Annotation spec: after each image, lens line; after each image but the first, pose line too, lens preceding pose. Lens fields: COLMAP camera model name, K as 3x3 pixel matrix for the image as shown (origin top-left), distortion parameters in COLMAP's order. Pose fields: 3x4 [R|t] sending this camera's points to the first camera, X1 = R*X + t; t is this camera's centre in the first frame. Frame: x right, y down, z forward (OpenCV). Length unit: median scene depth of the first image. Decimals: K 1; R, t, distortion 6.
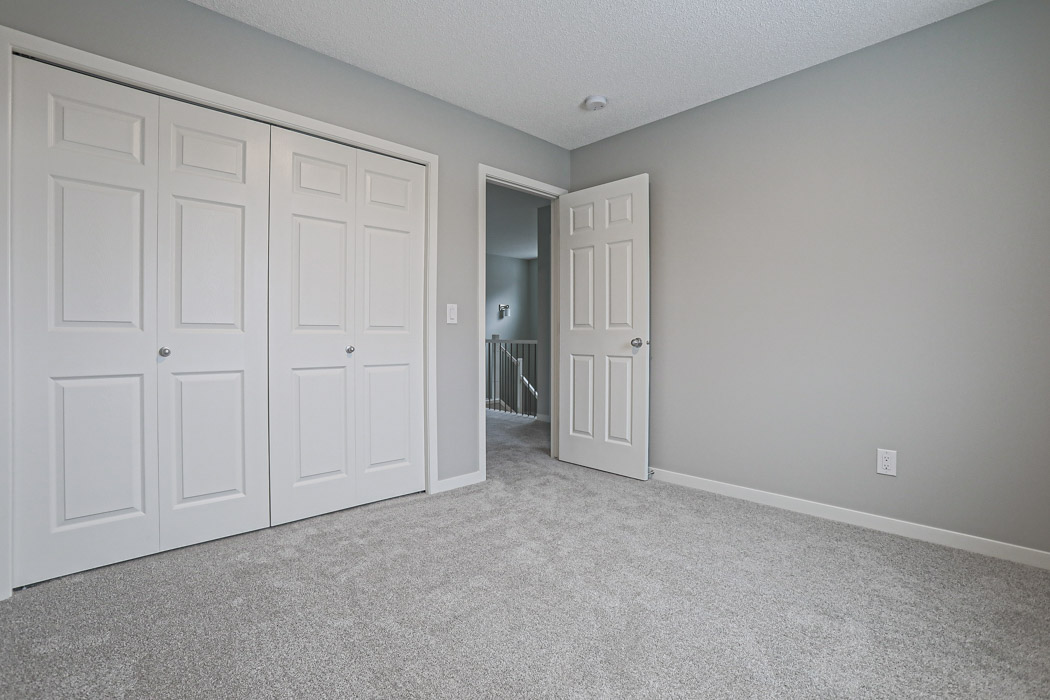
lens RADIAL K [[487.9, 0, 509.0], [0, 487.9, 342.4], [0, 0, 1]] dist [-0.050263, 0.024917]
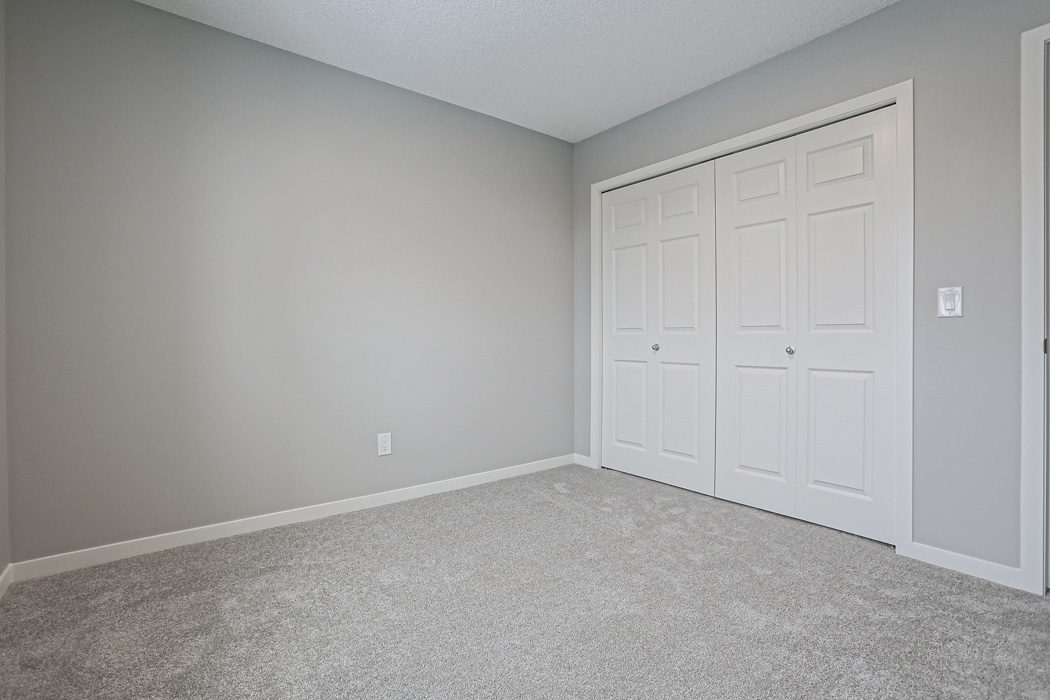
lens RADIAL K [[487.9, 0, 509.0], [0, 487.9, 342.4], [0, 0, 1]] dist [-0.050263, 0.024917]
pose [[-0.073922, 0.017312, -0.997114, 0.648354], [-0.002379, 0.999843, 0.017536, -0.016645], [0.997261, 0.003668, -0.073869, 0.518550]]
